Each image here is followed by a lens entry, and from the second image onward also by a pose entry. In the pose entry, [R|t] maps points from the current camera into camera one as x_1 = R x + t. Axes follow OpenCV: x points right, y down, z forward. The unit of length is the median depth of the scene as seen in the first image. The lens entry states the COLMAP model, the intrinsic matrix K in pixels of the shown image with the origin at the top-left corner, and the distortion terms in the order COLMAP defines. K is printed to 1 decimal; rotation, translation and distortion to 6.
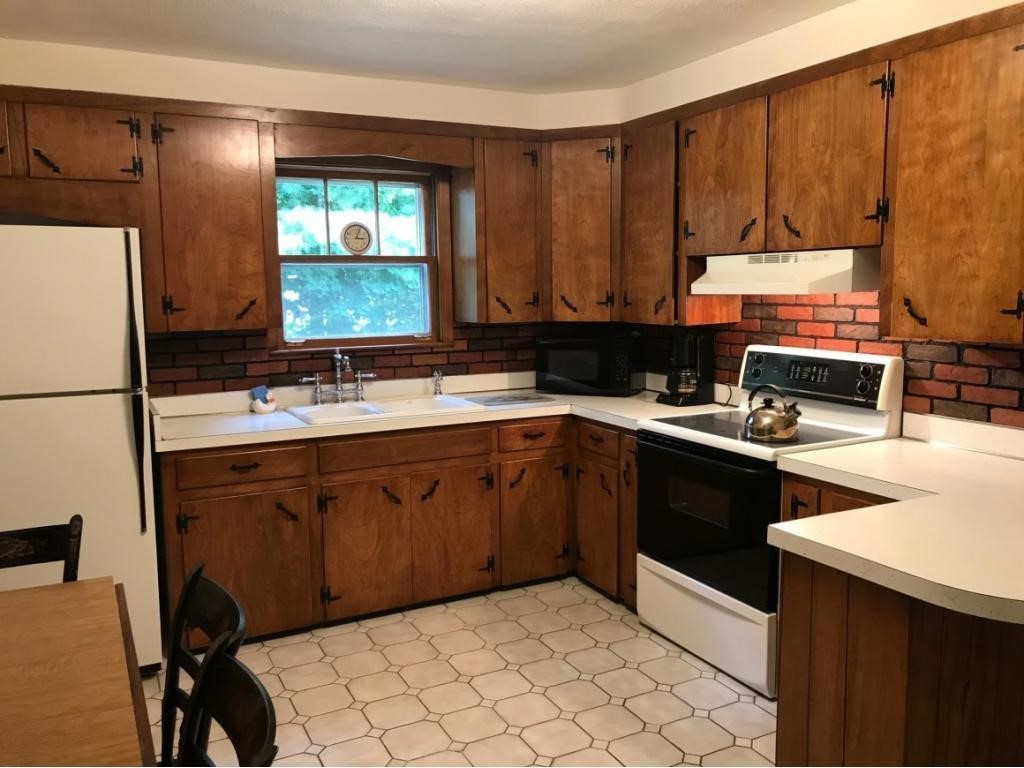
lens RADIAL K [[835.4, 0, 519.0], [0, 835.4, 377.9], [0, 0, 1]] dist [0.051648, -0.052591]
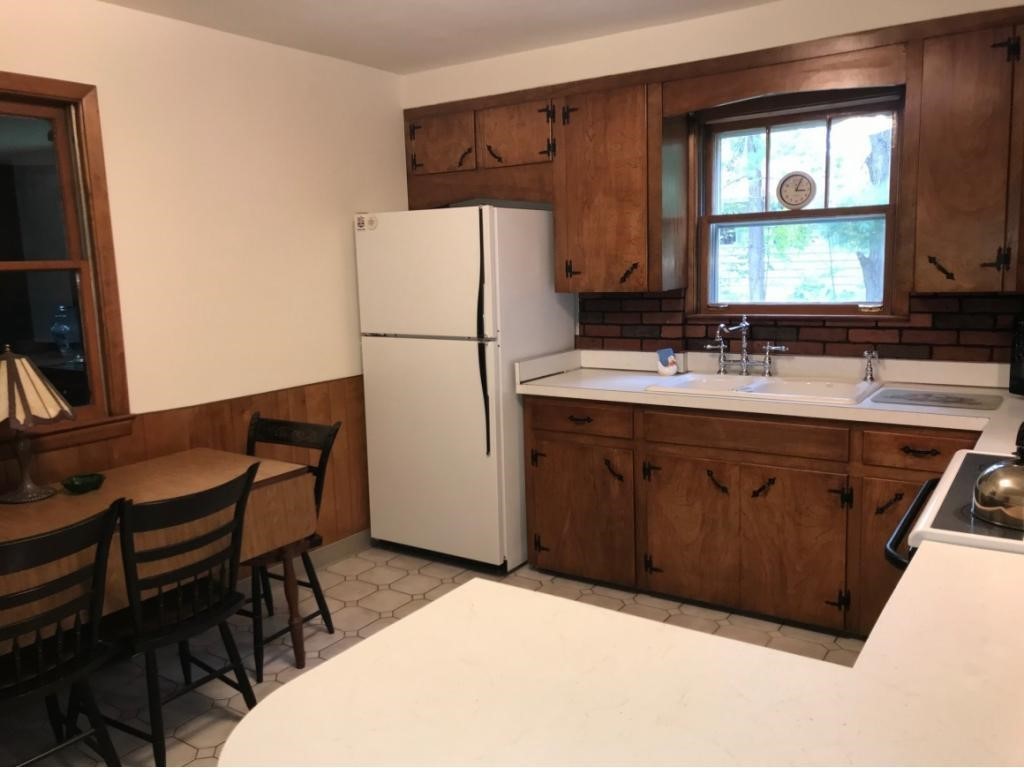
lens RADIAL K [[835.4, 0, 513.6], [0, 835.4, 389.5], [0, 0, 1]] dist [0.051648, -0.052591]
pose [[0.462399, 0.131569, -0.876856, 0.503353], [-0.073767, 0.991210, 0.109827, -0.038941], [0.883598, 0.013899, 0.468040, 0.368479]]
